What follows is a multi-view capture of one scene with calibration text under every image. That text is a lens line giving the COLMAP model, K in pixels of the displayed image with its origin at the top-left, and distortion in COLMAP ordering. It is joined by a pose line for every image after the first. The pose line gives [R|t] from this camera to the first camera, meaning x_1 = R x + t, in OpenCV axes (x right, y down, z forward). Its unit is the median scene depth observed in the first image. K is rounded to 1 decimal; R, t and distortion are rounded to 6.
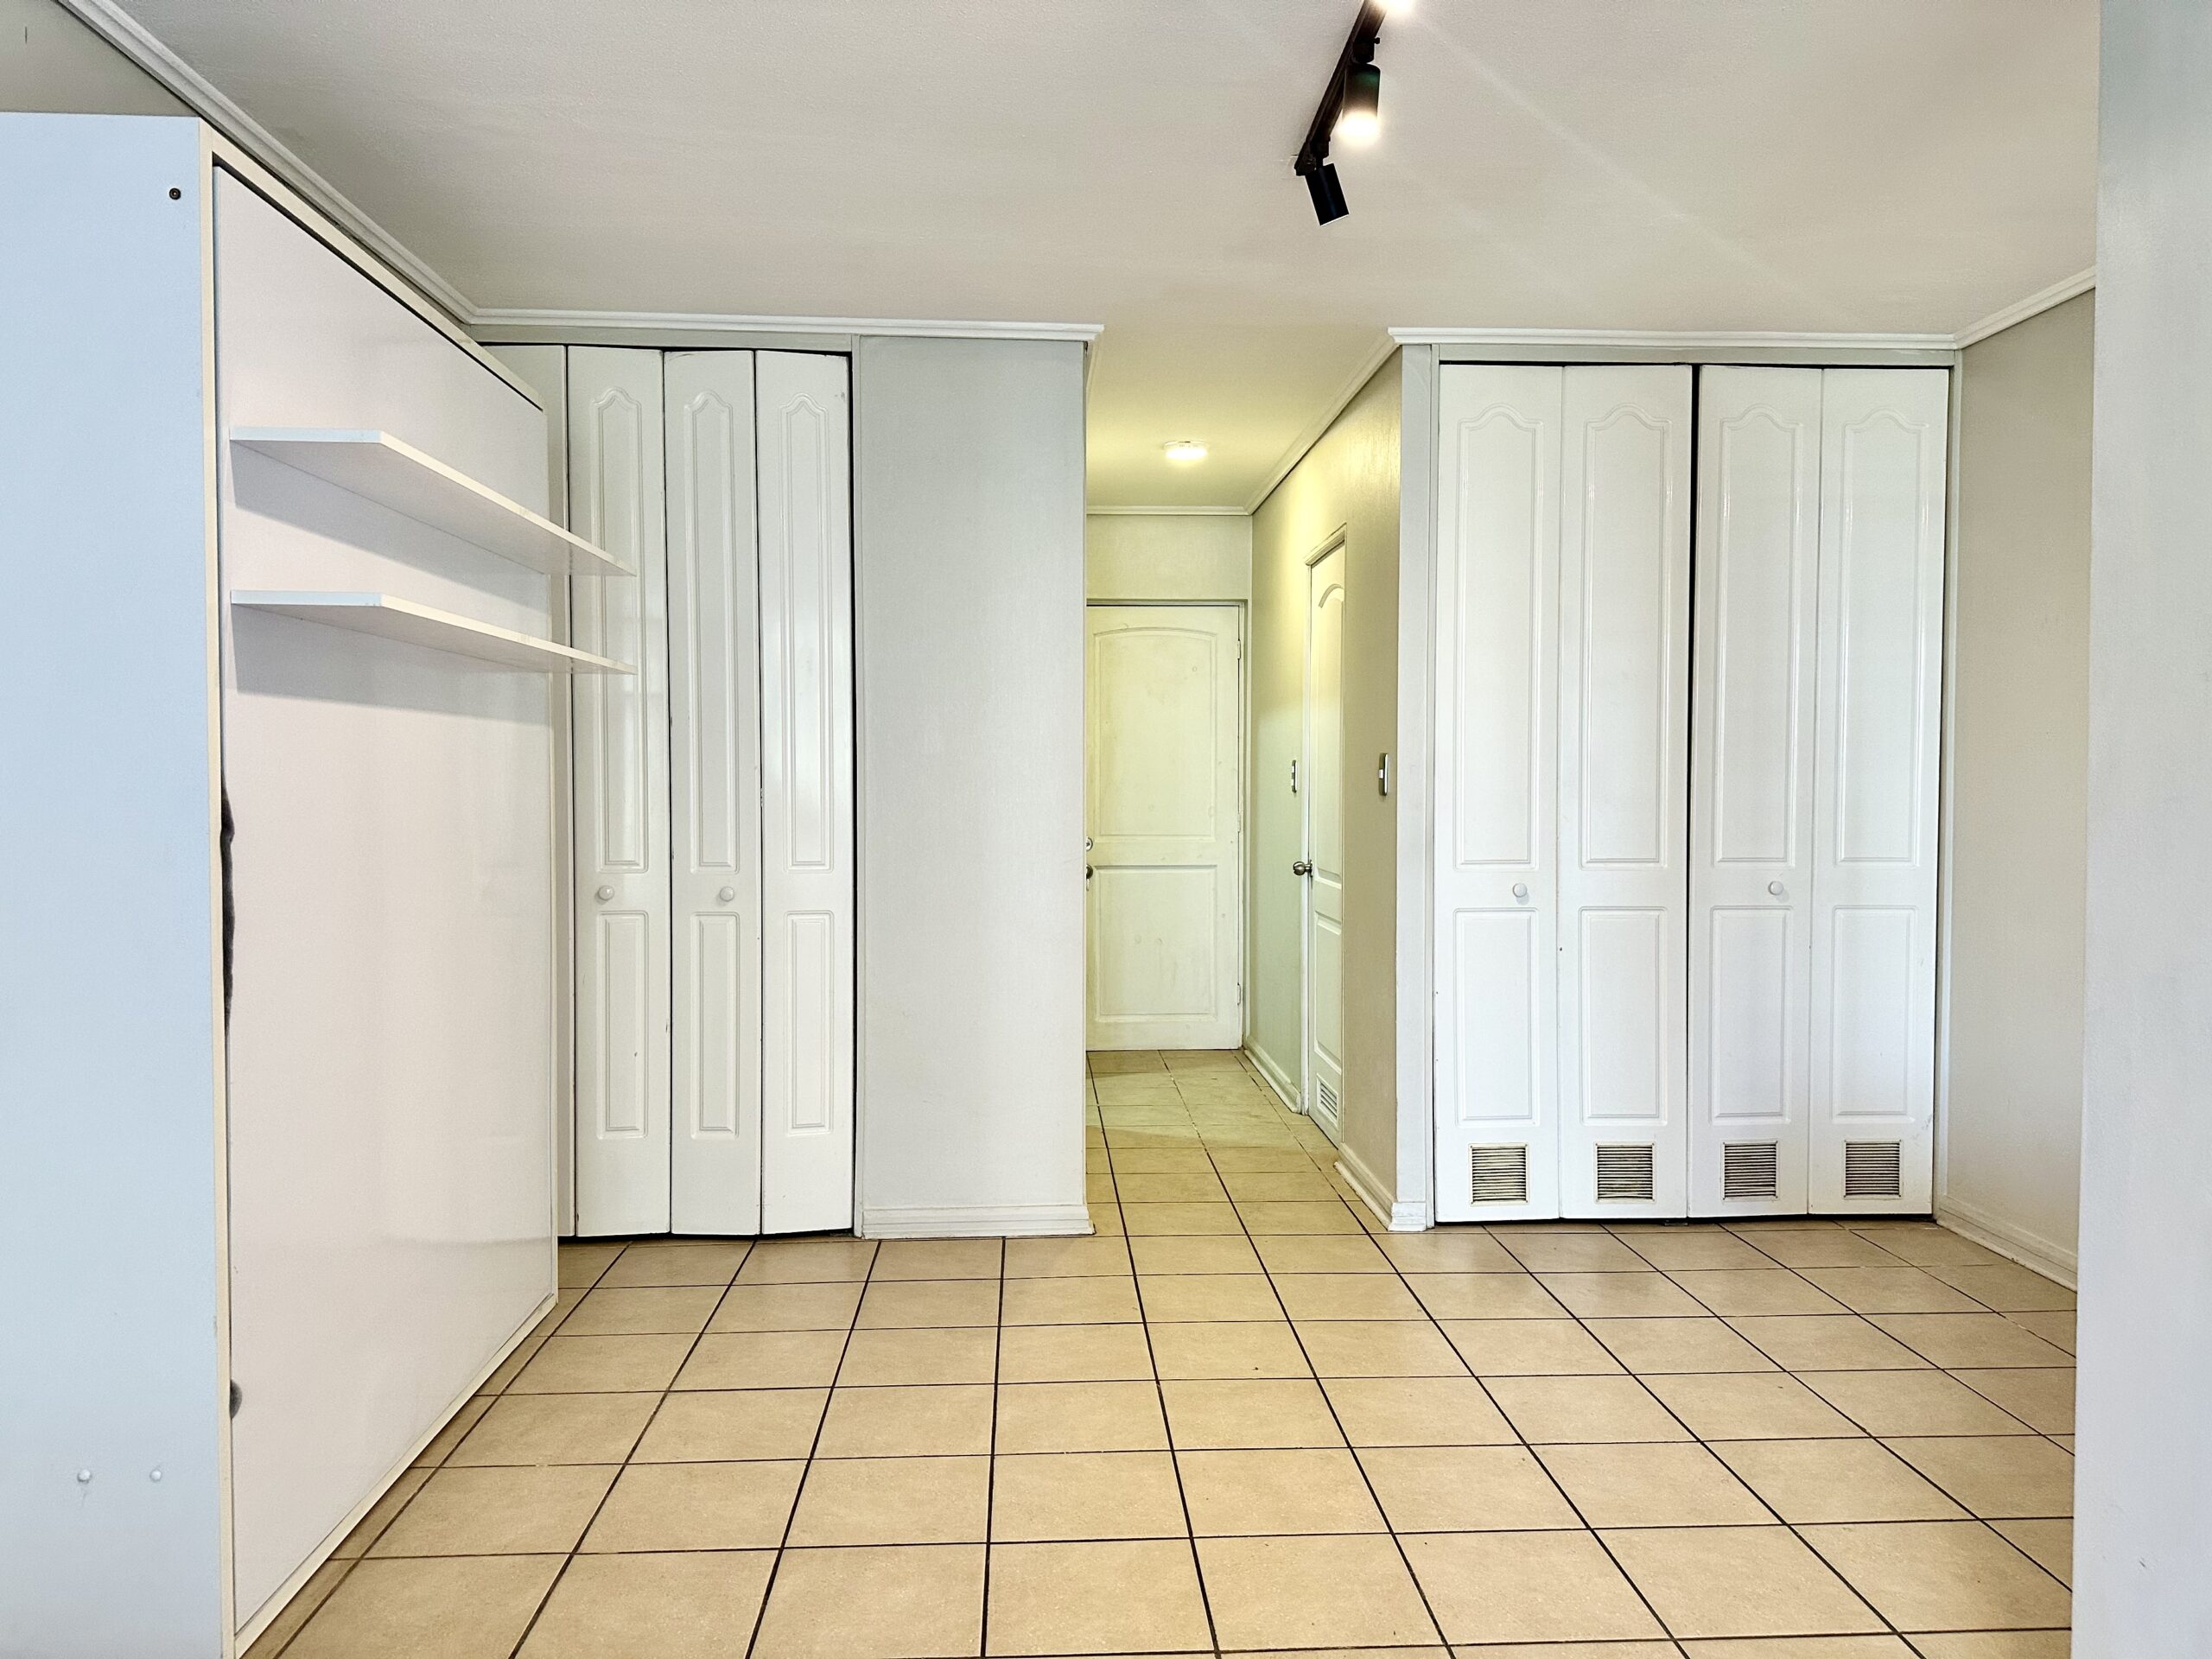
lens RADIAL K [[1535.4, 0, 1110.4], [0, 1535.4, 833.8], [0, 0, 1]] dist [0.093052, -0.126521]
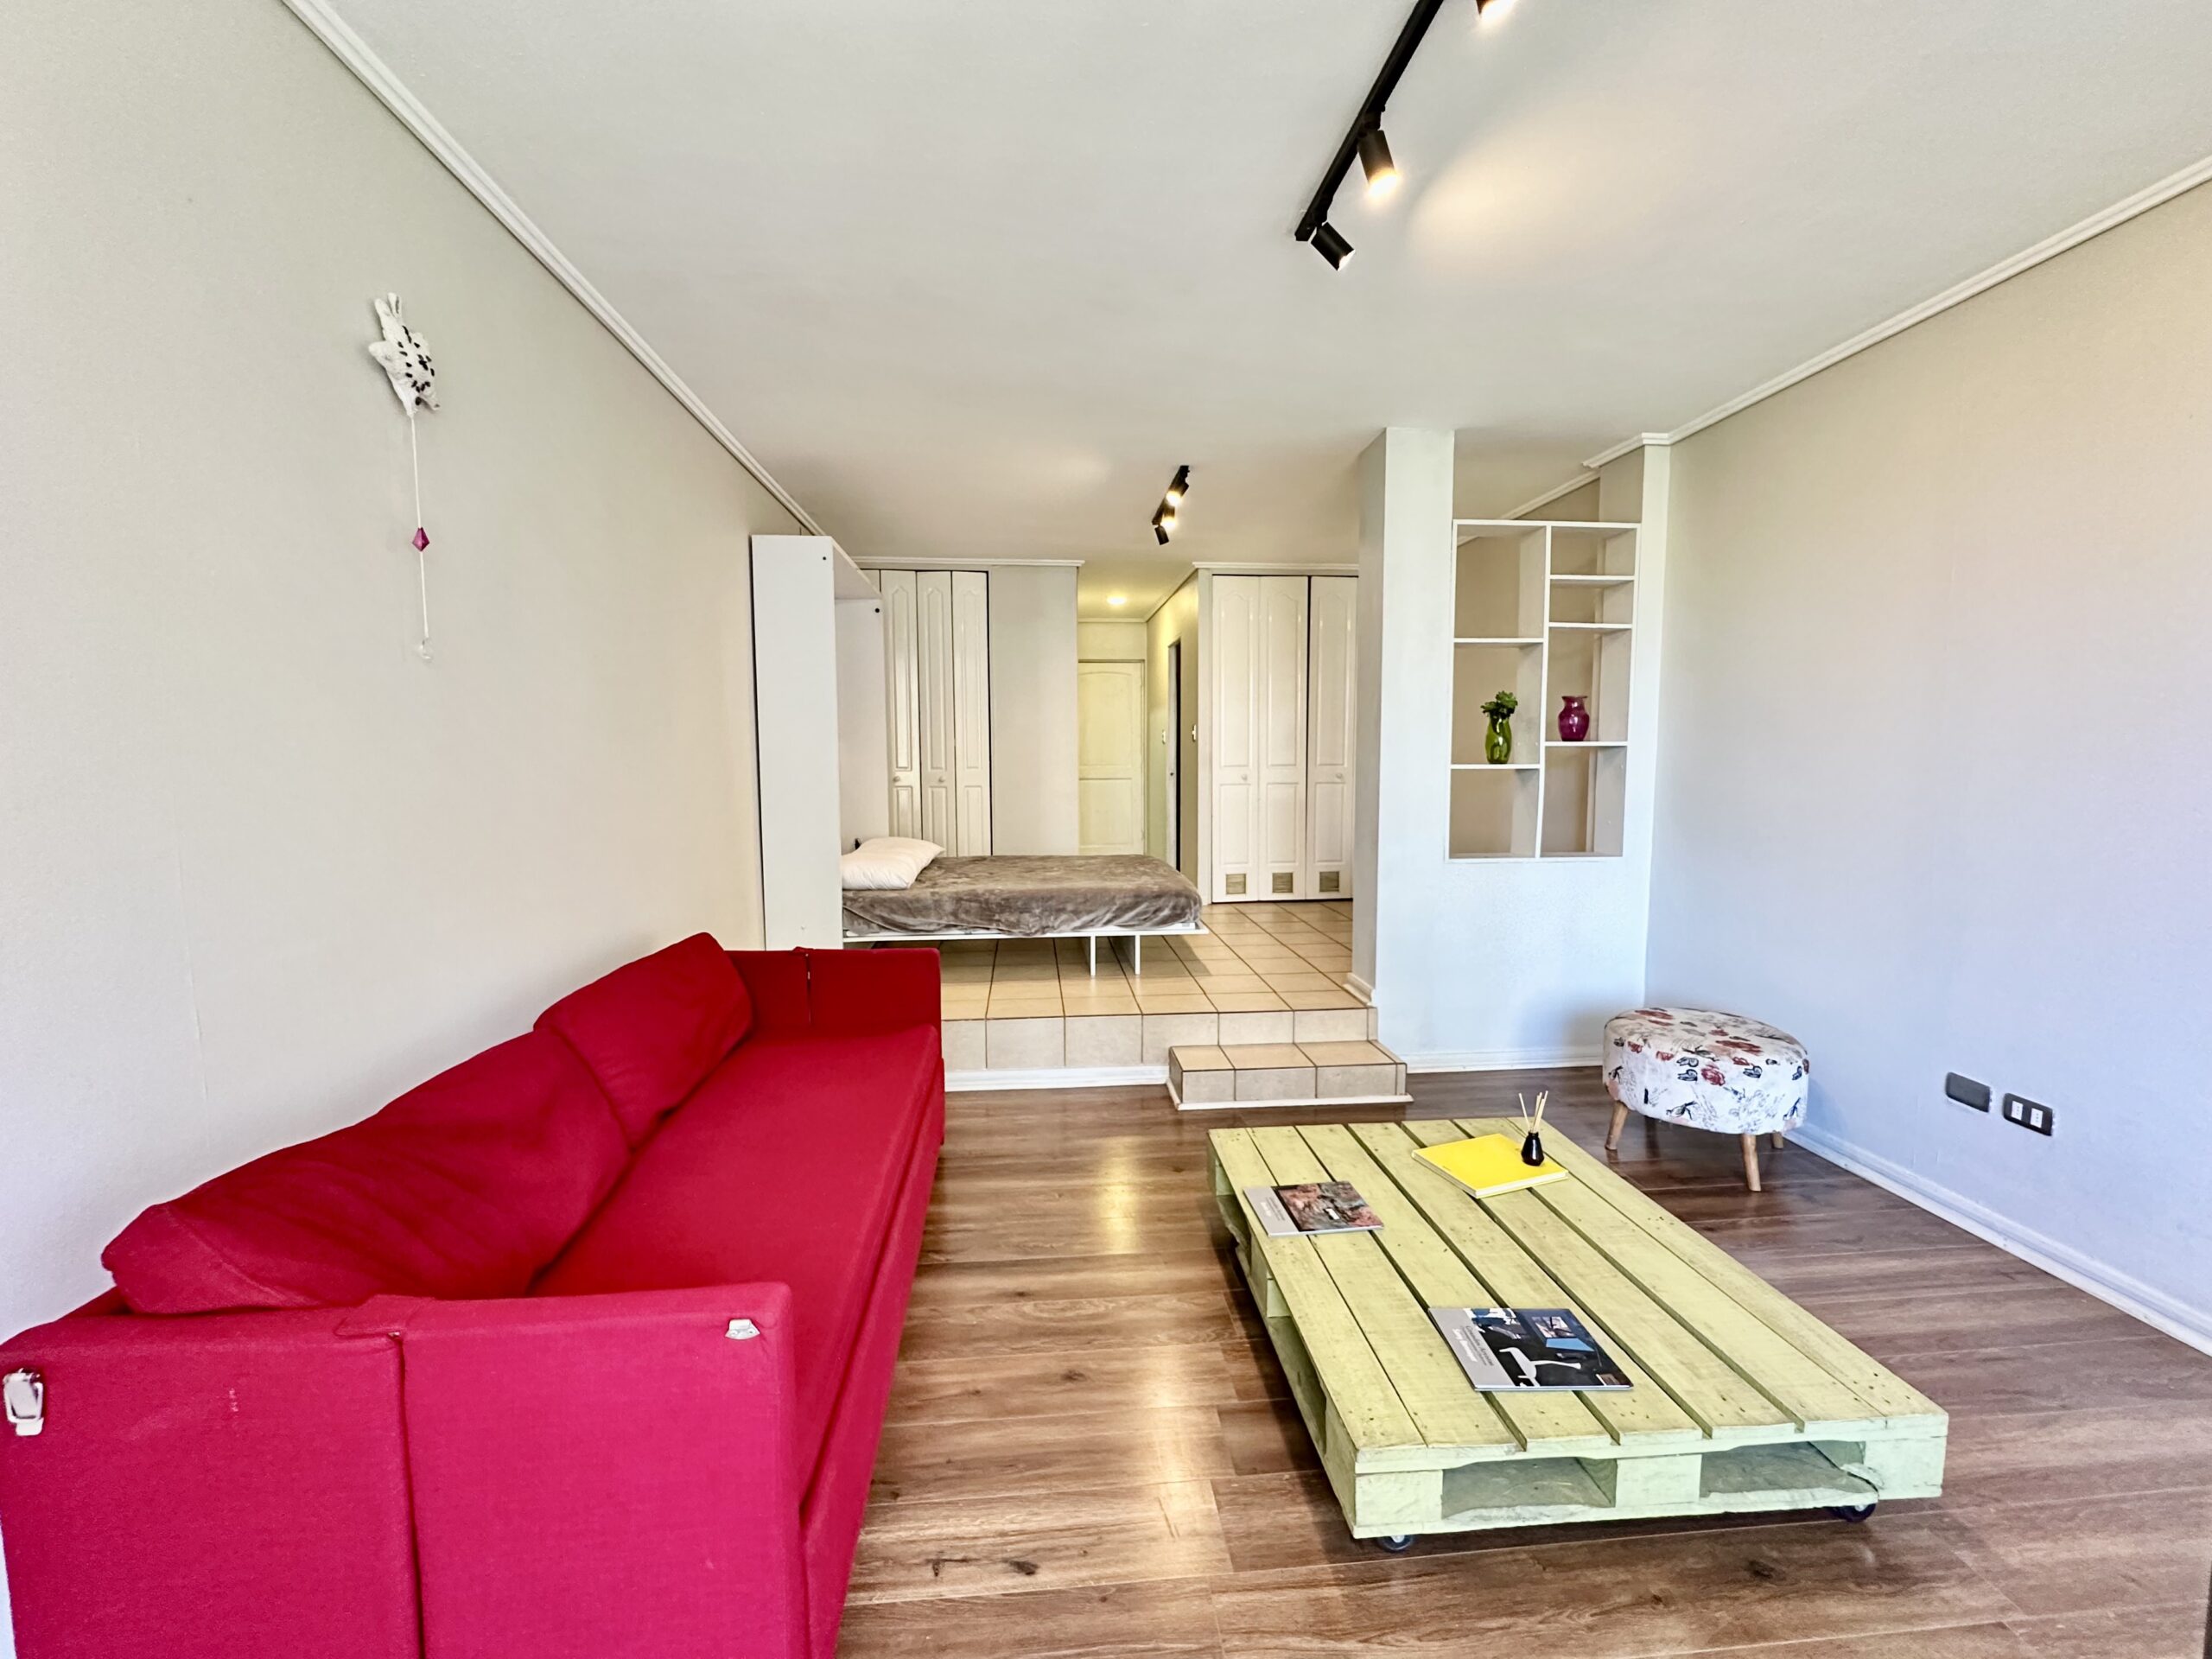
lens RADIAL K [[889.9, 0, 1106.0], [0, 889.9, 829.5], [0, 0, 1]] dist [-0.000107, -0.000078]
pose [[0.999470, -0.006860, 0.031836, -0.019274], [0.005075, 0.998428, 0.055817, 0.039648], [-0.032169, -0.055626, 0.997933, -0.505003]]
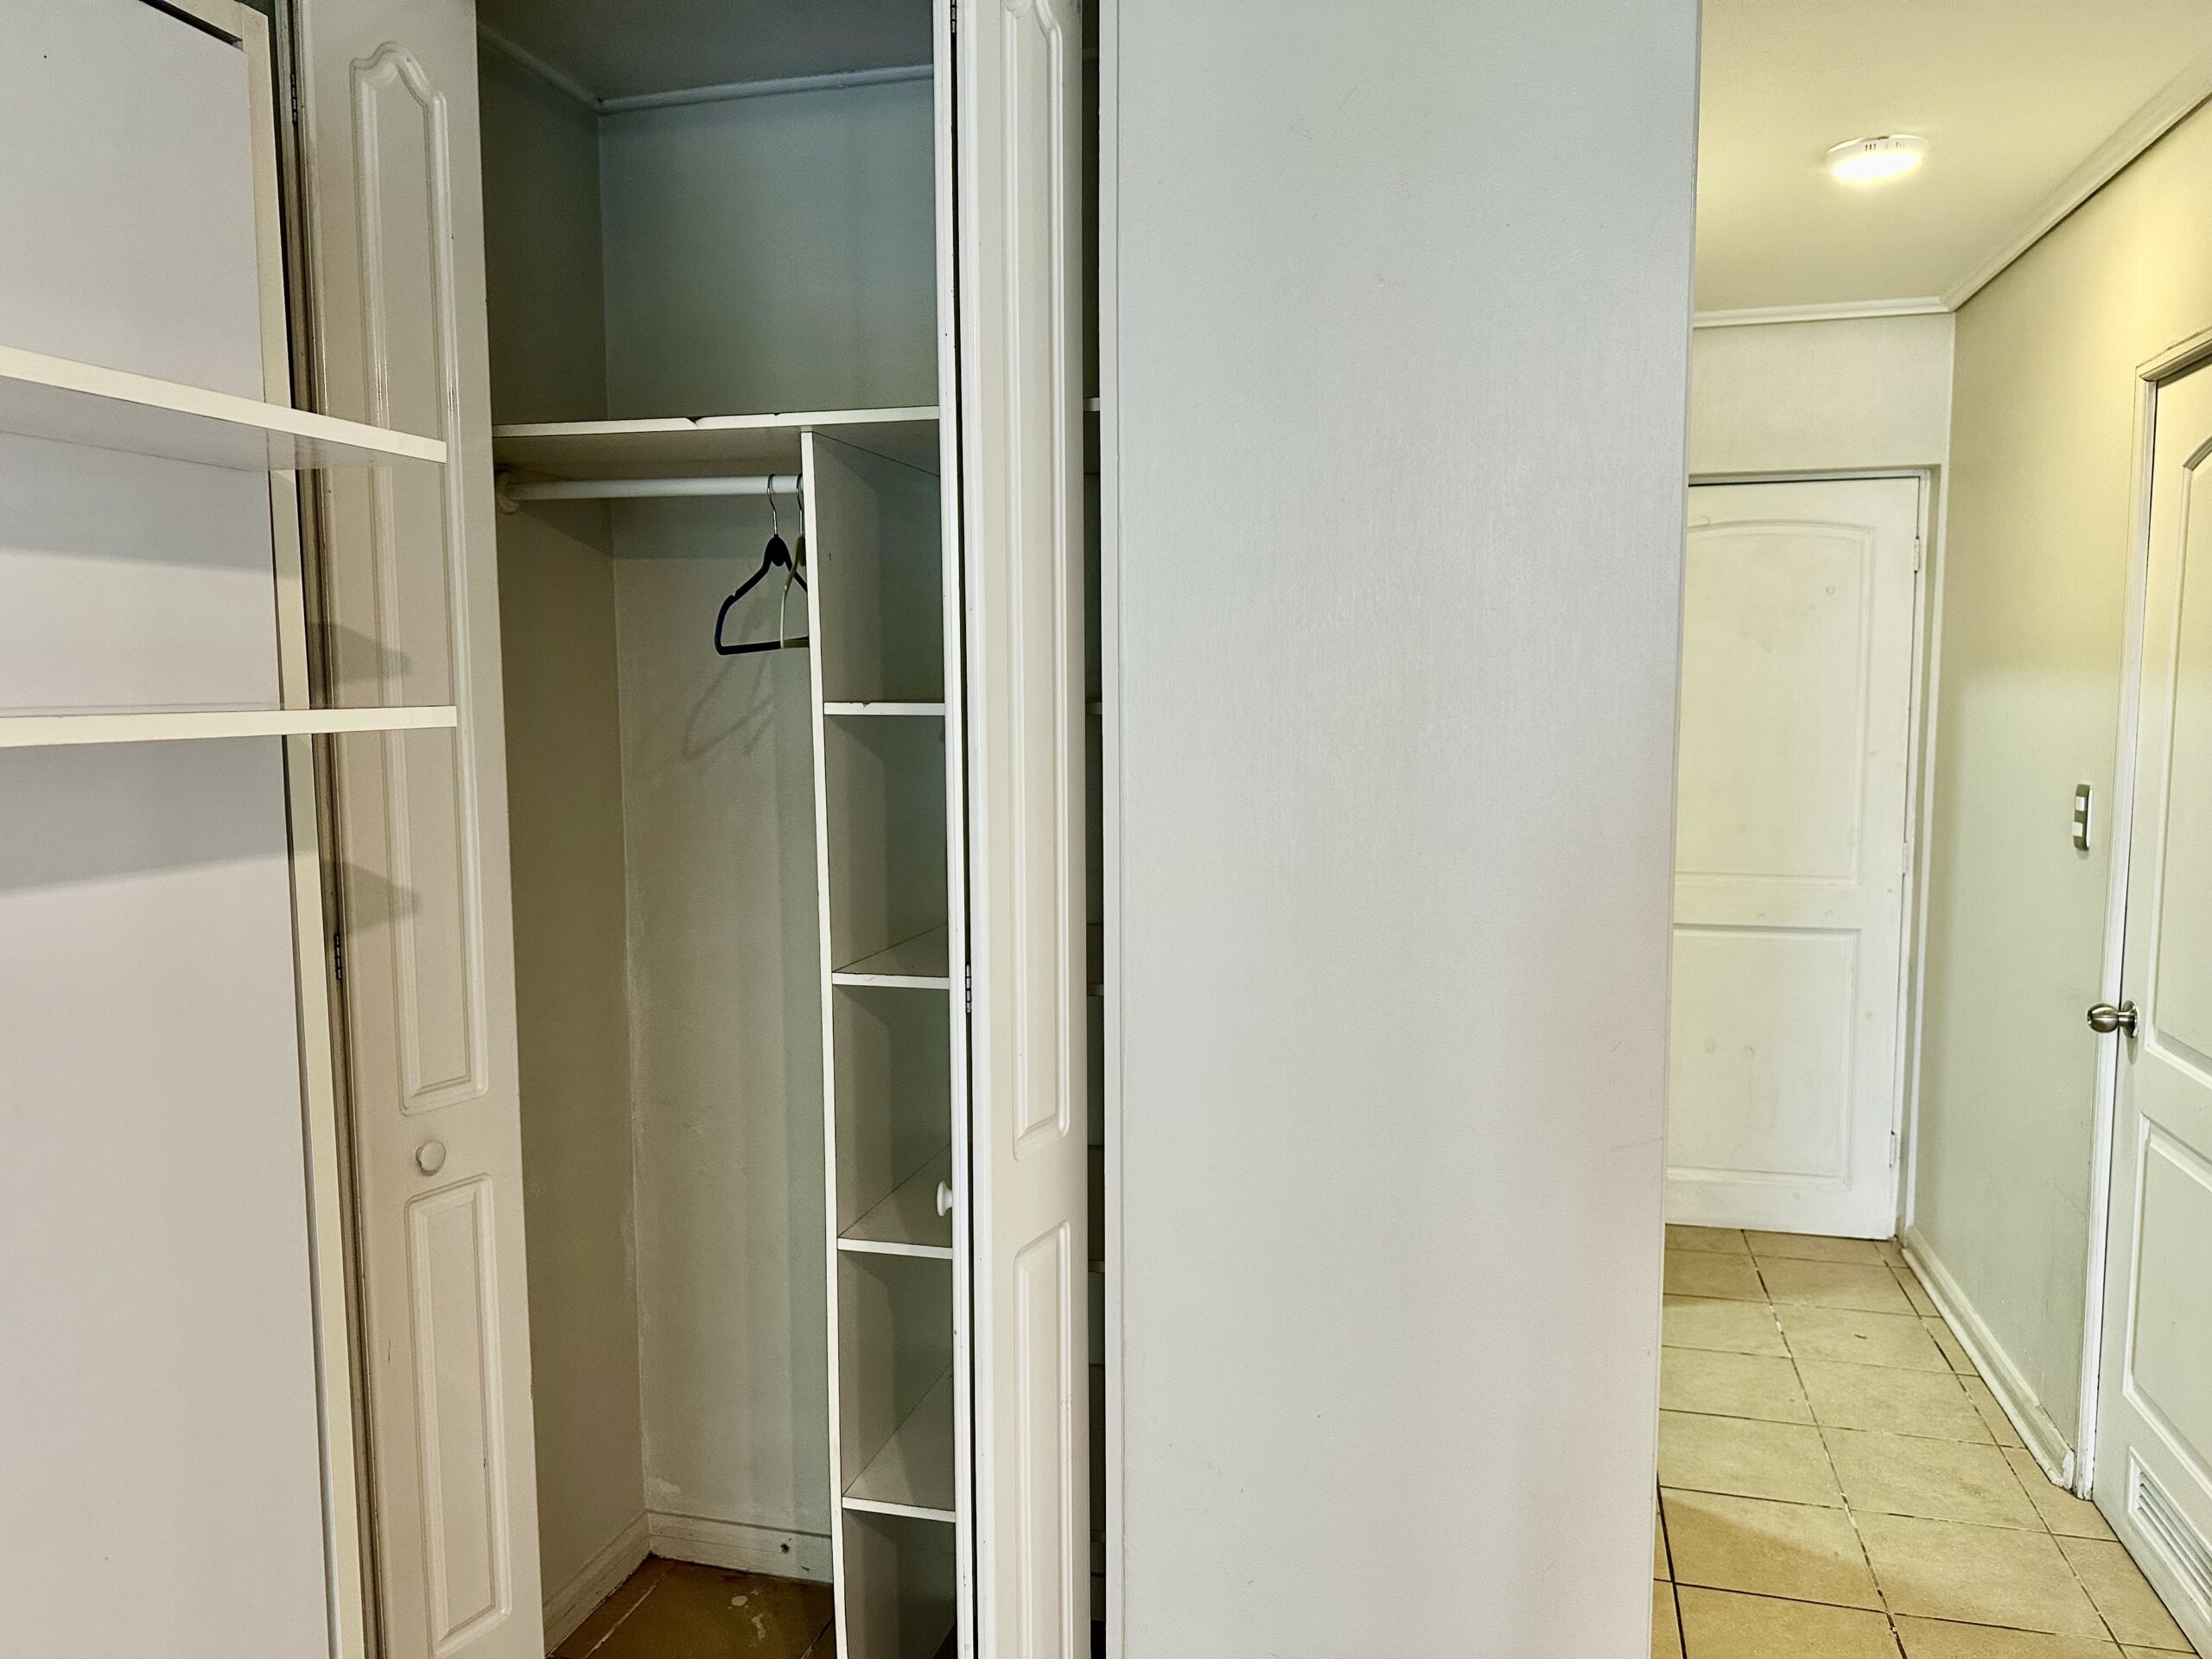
lens RADIAL K [[1541.9, 0, 1106.0], [0, 1541.9, 829.5], [0, 0, 1]] dist [0.003993, 0.001038]
pose [[0.949302, 0.026924, -0.313210, -0.031139], [-0.006659, 0.997824, 0.065591, -0.085172], [0.314295, -0.060180, 0.947416, 0.567369]]
